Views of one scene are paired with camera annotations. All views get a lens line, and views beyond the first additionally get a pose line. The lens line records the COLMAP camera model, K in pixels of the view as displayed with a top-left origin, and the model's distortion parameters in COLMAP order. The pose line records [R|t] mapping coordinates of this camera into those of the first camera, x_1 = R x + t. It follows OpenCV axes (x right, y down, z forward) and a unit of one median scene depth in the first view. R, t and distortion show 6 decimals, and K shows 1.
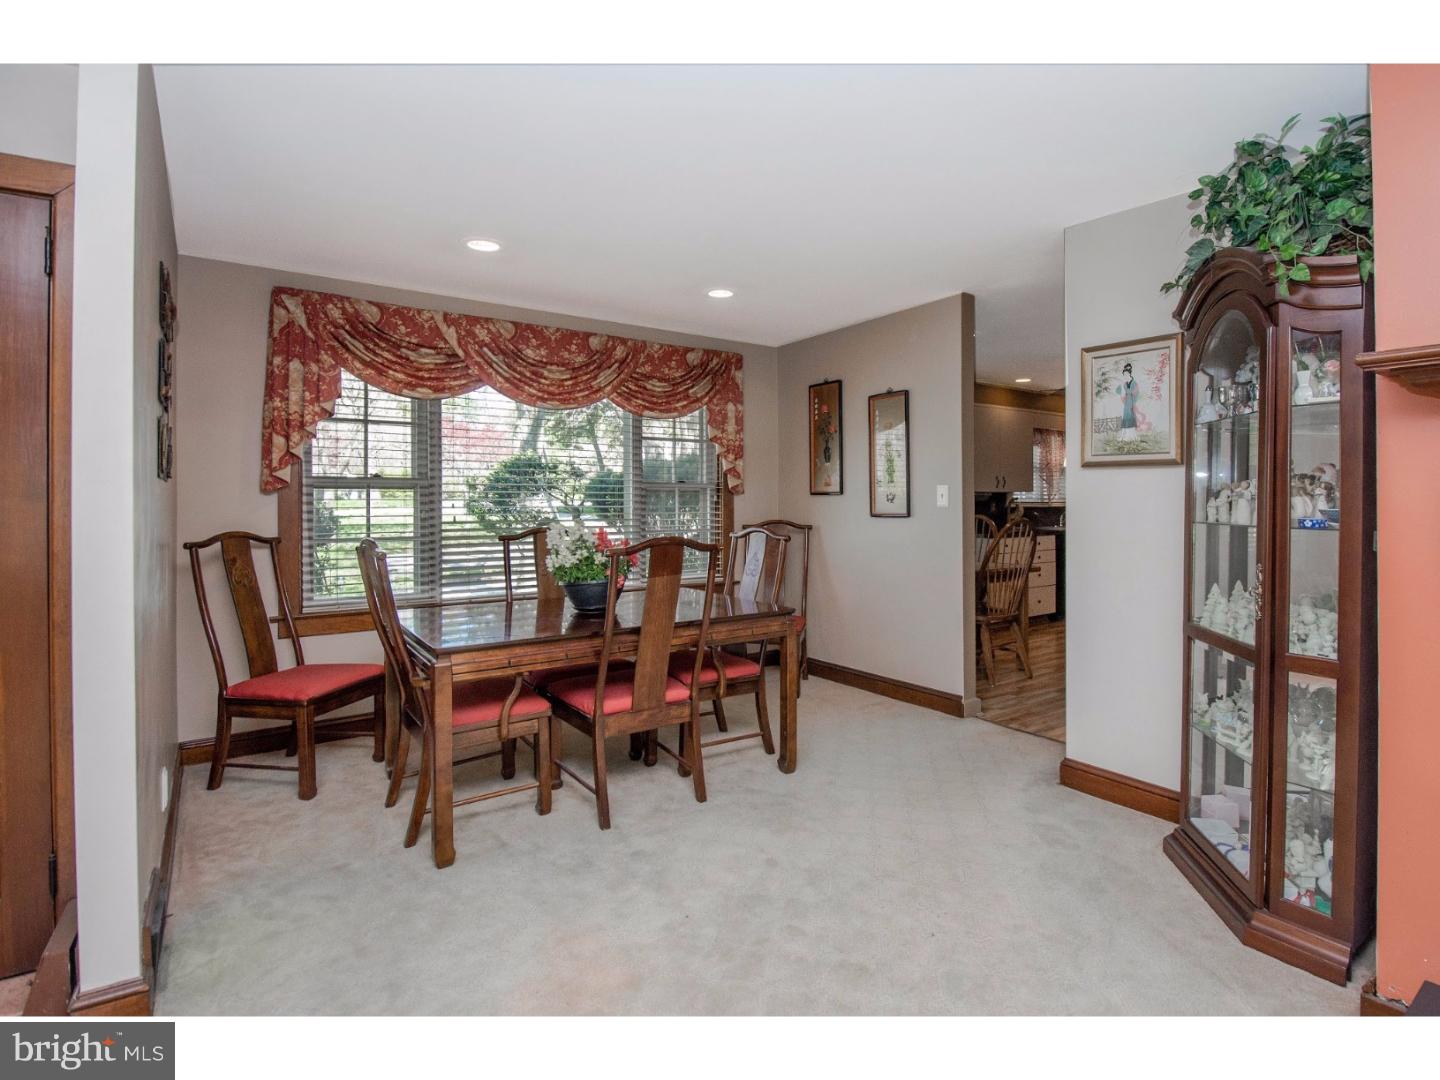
lens RADIAL K [[750.5, 0, 727.1], [0, 750.5, 502.1], [0, 0, 1]] dist [-0.003056, -0.000296]
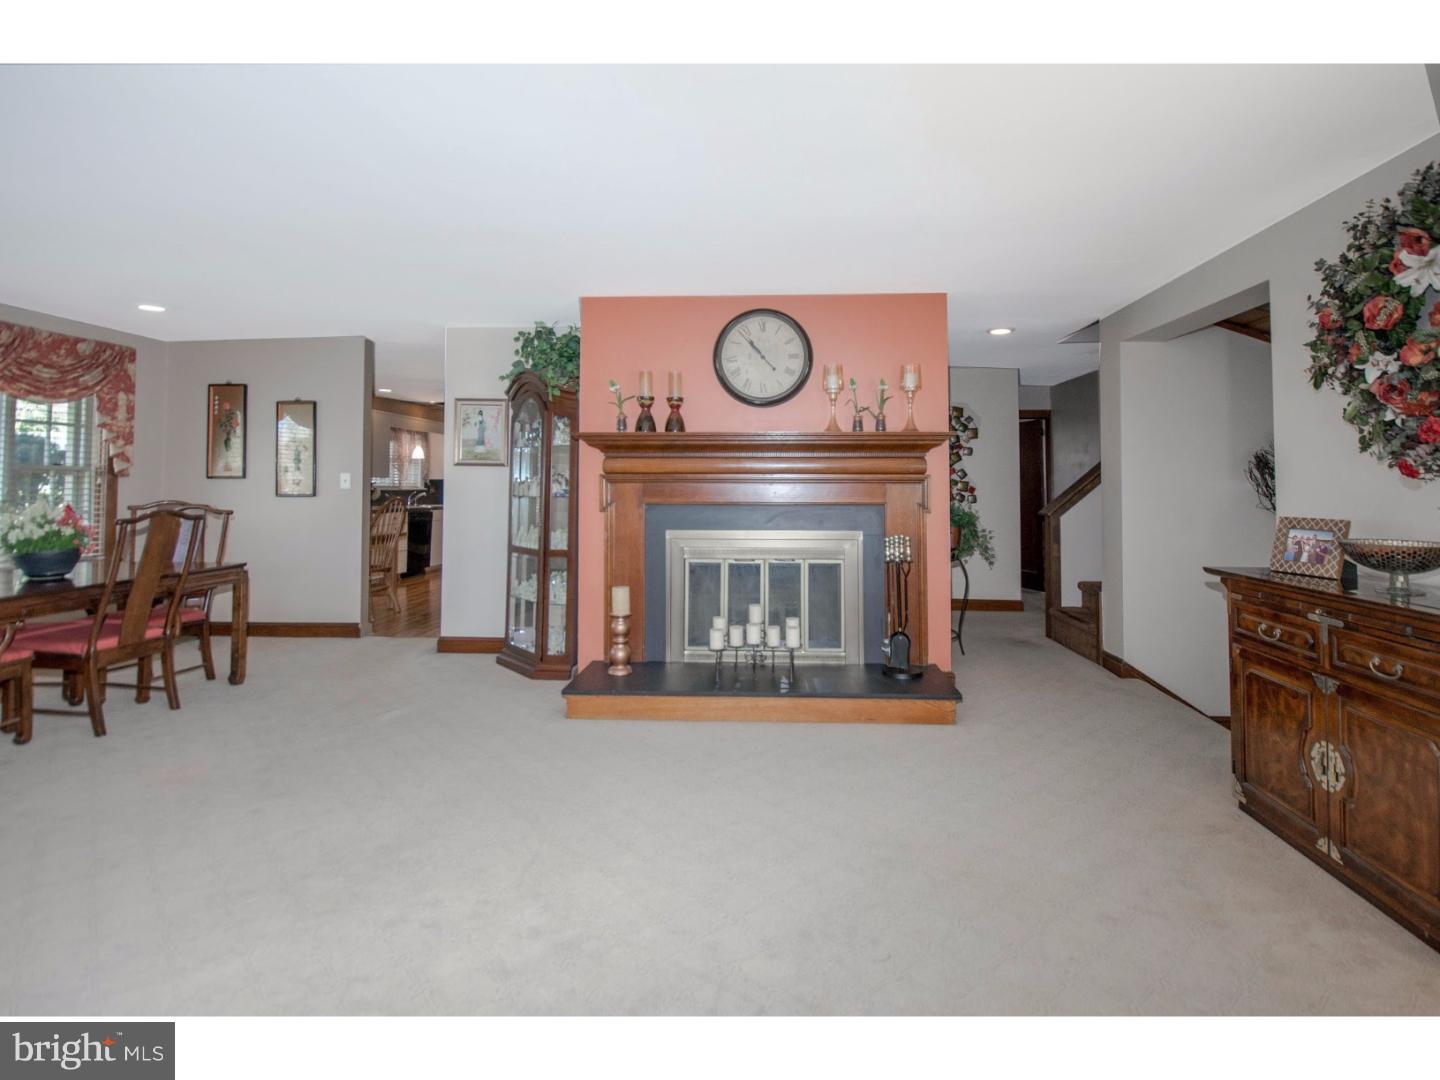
lens RADIAL K [[697.9, 0, 763.8], [0, 697.9, 465.3], [0, 0, 1]] dist [0.001040, 0.000079]
pose [[0.601866, 0.027562, 0.798121, -0.348079], [-0.003558, 0.999487, -0.031833, 0.001633], [-0.798589, 0.016319, 0.601655, -0.494629]]
